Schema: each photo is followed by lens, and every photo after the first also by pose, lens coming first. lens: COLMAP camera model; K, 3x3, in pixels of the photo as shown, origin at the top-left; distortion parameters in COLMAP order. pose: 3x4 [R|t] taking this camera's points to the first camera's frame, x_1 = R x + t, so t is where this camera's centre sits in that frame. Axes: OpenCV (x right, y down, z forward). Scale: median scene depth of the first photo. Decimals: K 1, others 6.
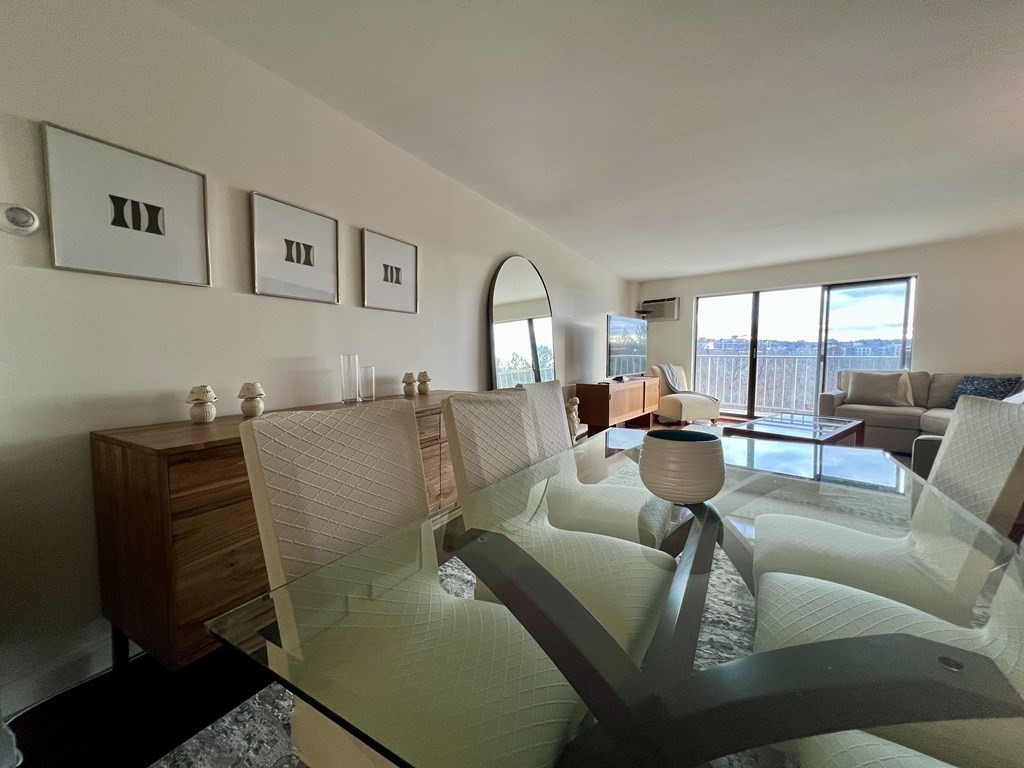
lens RADIAL K [[411.3, 0, 511.5], [0, 411.3, 381.1], [0, 0, 1]] dist [-0.001342, 0.000812]
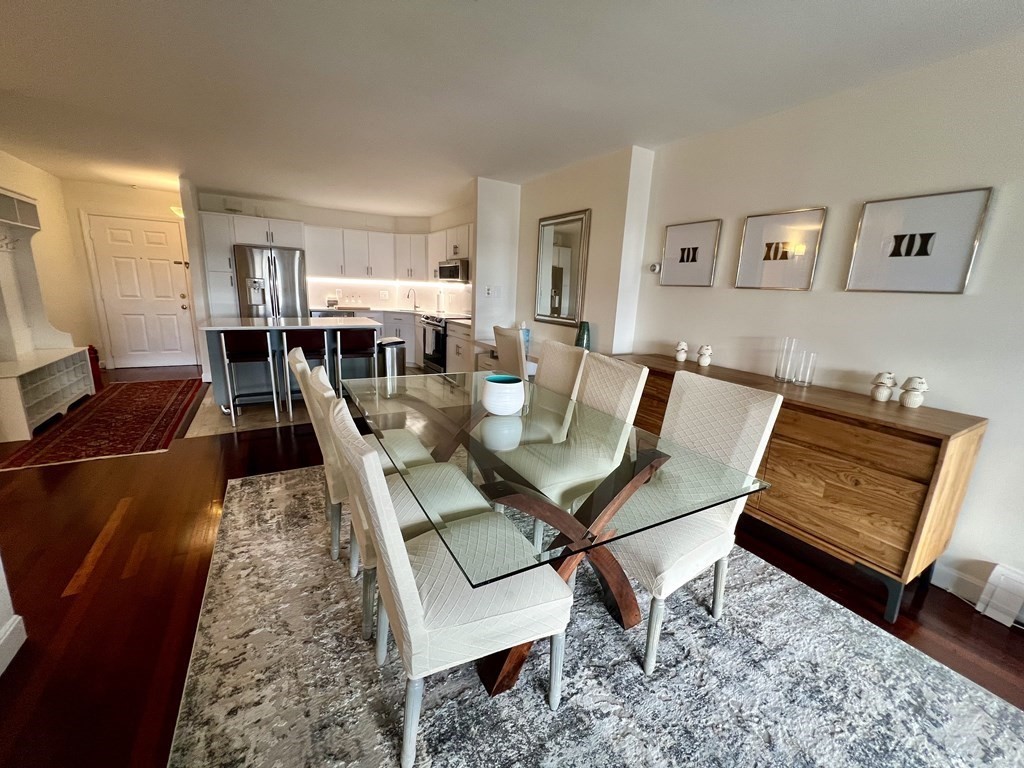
lens RADIAL K [[411.3, 0, 509.0], [0, 411.3, 381.8], [0, 0, 1]] dist [-0.001342, 0.000812]
pose [[-0.503224, 0.173051, -0.846652, 0.423875], [-0.101407, 0.961149, 0.256727, -0.071831], [0.858185, 0.215048, -0.466125, 0.410188]]
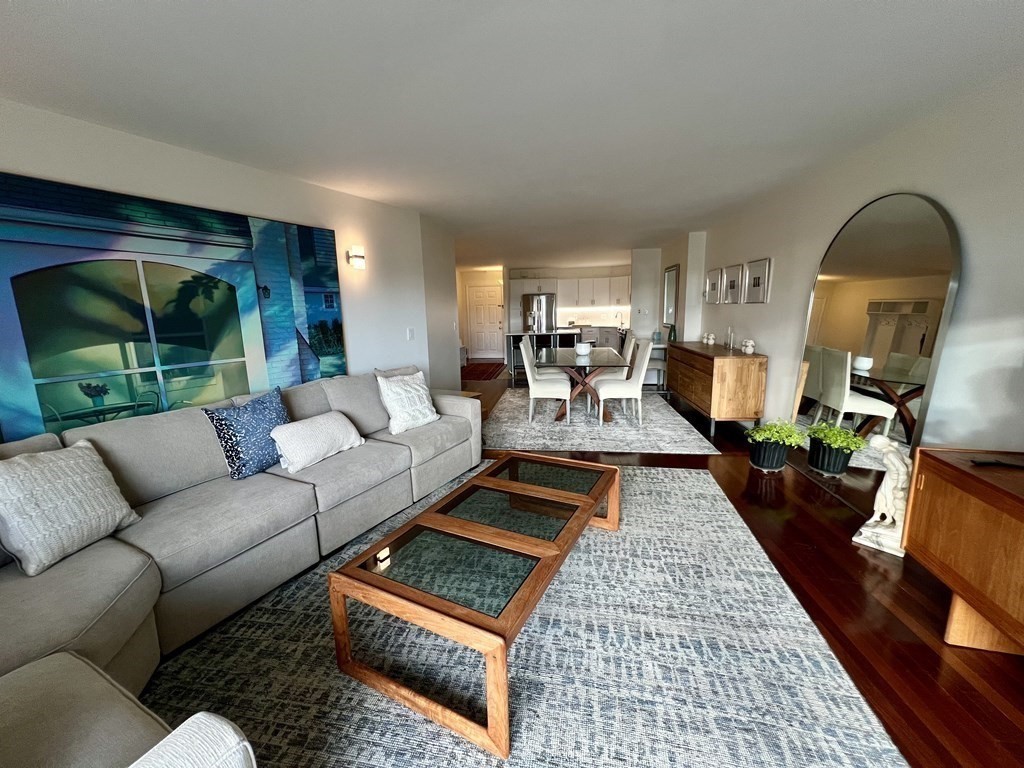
lens RADIAL K [[411.3, 0, 509.8], [0, 411.3, 382.0], [0, 0, 1]] dist [-0.001342, 0.000812]
pose [[-0.919382, 0.094077, -0.381951, 0.729646], [-0.000242, 0.970845, 0.239707, -0.141626], [0.393366, 0.220475, -0.892555, 1.193442]]
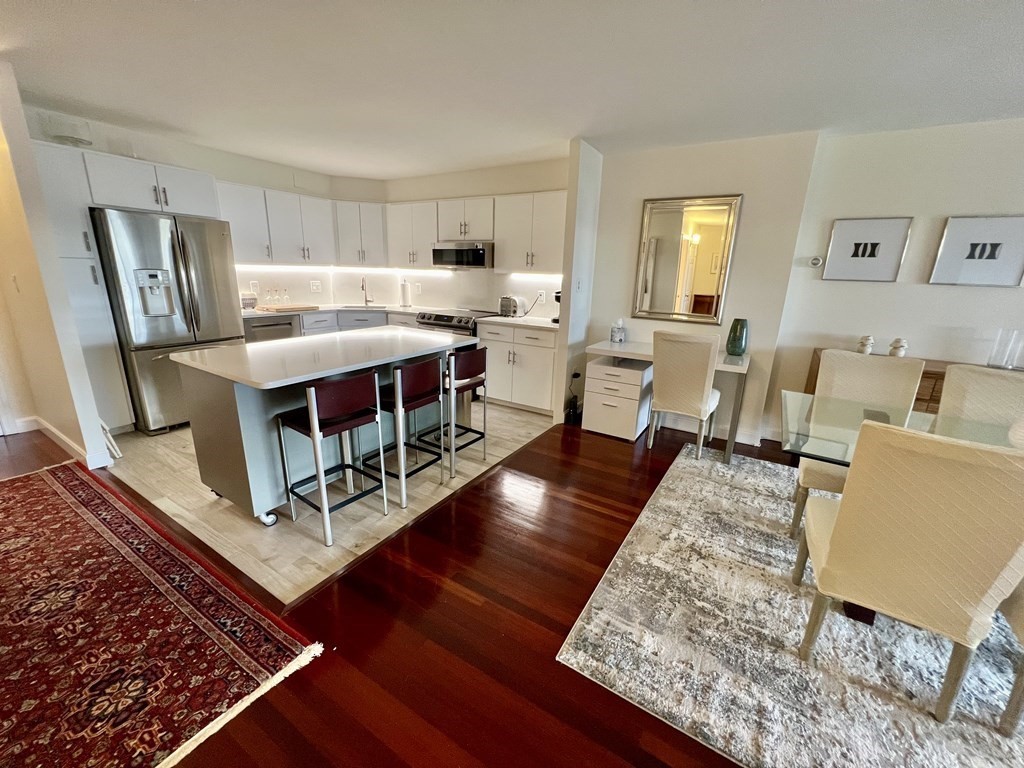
lens RADIAL K [[411.3, 0, 509.5], [0, 411.3, 382.7], [0, 0, 1]] dist [-0.001342, 0.000812]
pose [[-0.039433, 0.264033, -0.963707, 0.412660], [-0.100992, 0.958465, 0.266730, -0.041282], [0.994105, 0.107844, -0.011130, -0.212156]]
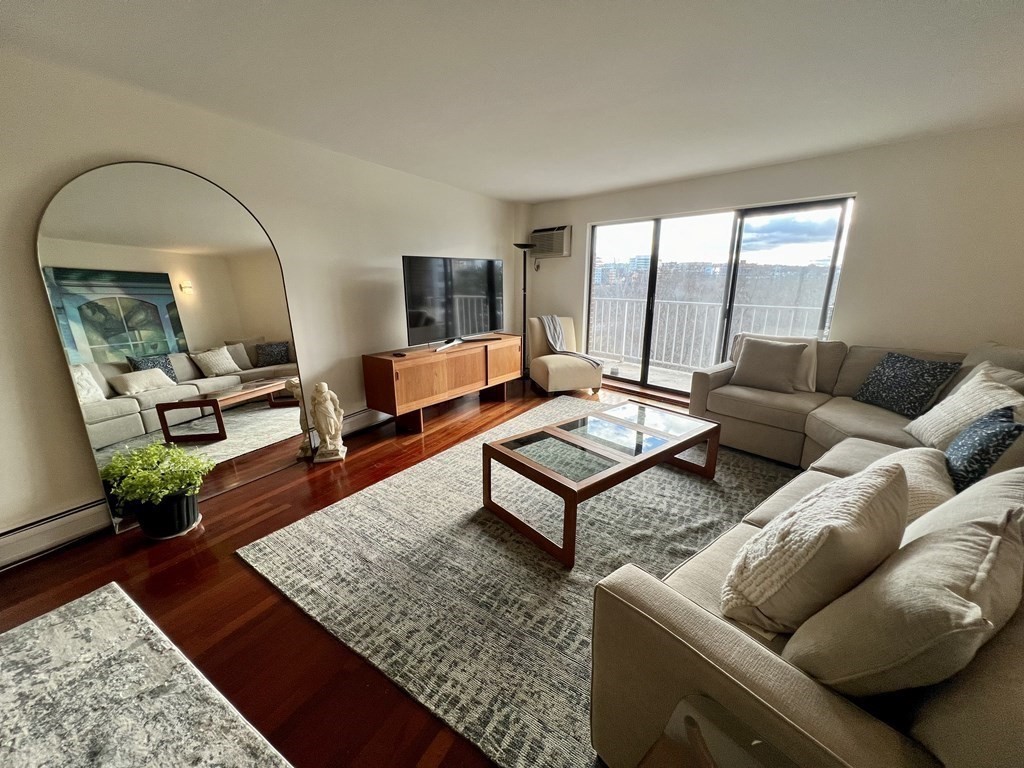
lens RADIAL K [[411.3, 0, 512.6], [0, 411.3, 380.7], [0, 0, 1]] dist [-0.001342, 0.000812]
pose [[0.999999, -0.001286, -0.001055, 0.450025], [0.001450, 0.984681, 0.174359, -0.080723], [0.000814, -0.174361, 0.984682, 0.300178]]
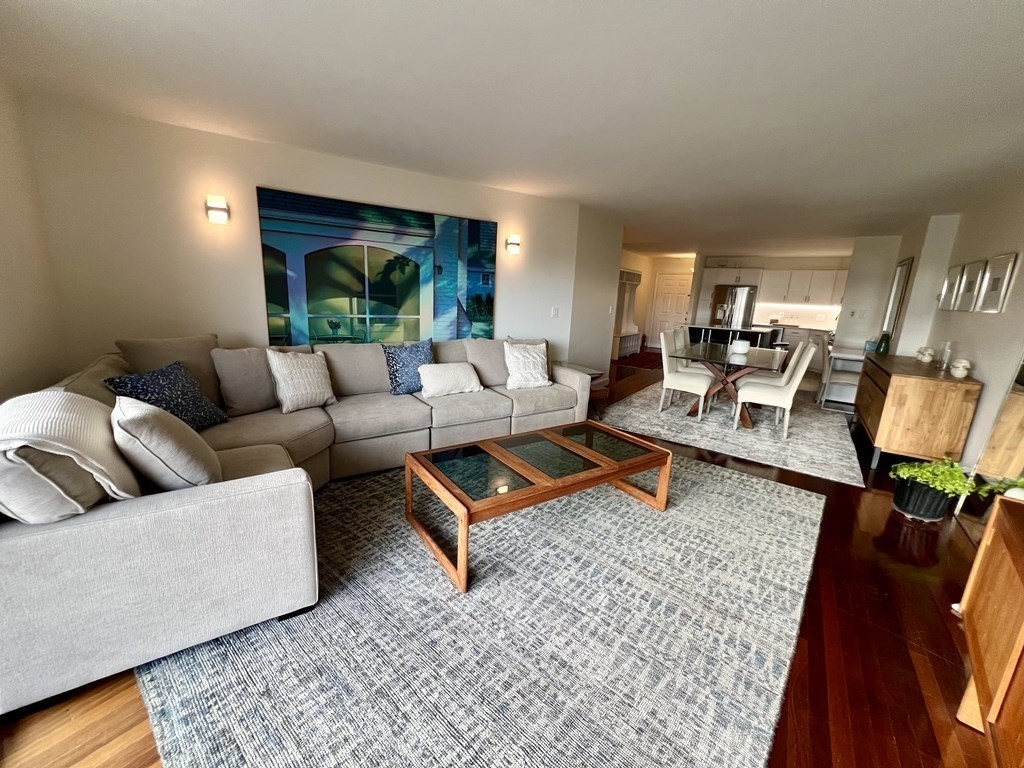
lens RADIAL K [[411.3, 0, 509.9], [0, 411.3, 382.4], [0, 0, 1]] dist [-0.001342, 0.000812]
pose [[-0.994245, -0.062858, 0.086754, 0.585415], [-0.035795, 0.958154, 0.284005, -0.148077], [-0.100975, 0.279265, -0.954890, 1.325852]]
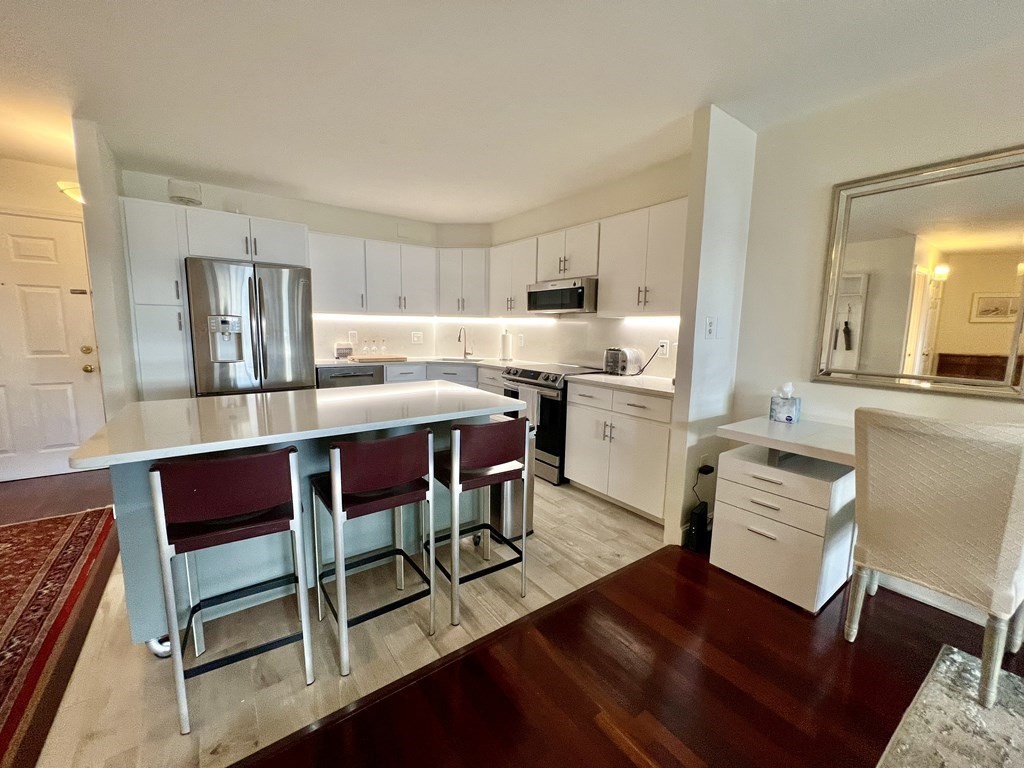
lens RADIAL K [[411.3, 0, 509.6], [0, 411.3, 381.8], [0, 0, 1]] dist [-0.001342, 0.000812]
pose [[-0.414274, 0.114331, -0.902943, 0.165435], [-0.081185, 0.983482, 0.161777, -0.020693], [0.906524, 0.140325, -0.398149, -0.124063]]
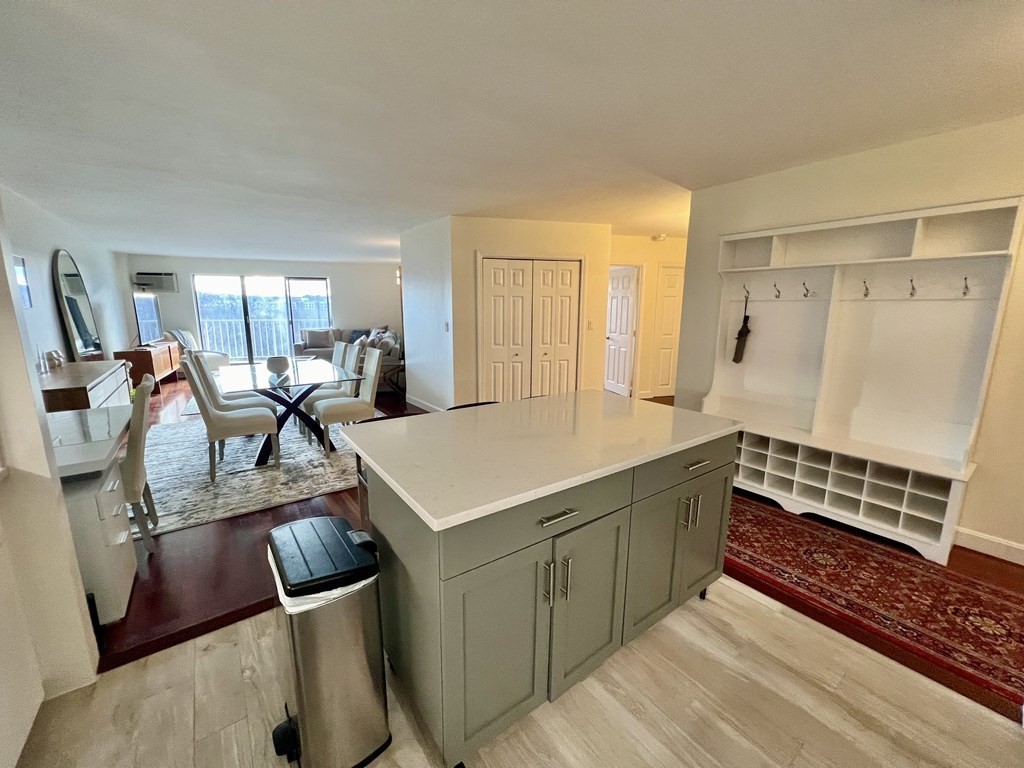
lens RADIAL K [[411.3, 0, 506.0], [0, 411.3, 387.3], [0, 0, 1]] dist [-0.001342, 0.000812]
pose [[0.413237, -0.174490, 0.893750, -0.483581], [0.061750, 0.984580, 0.163672, -0.019551], [-0.908528, -0.012446, 0.417639, -0.565147]]
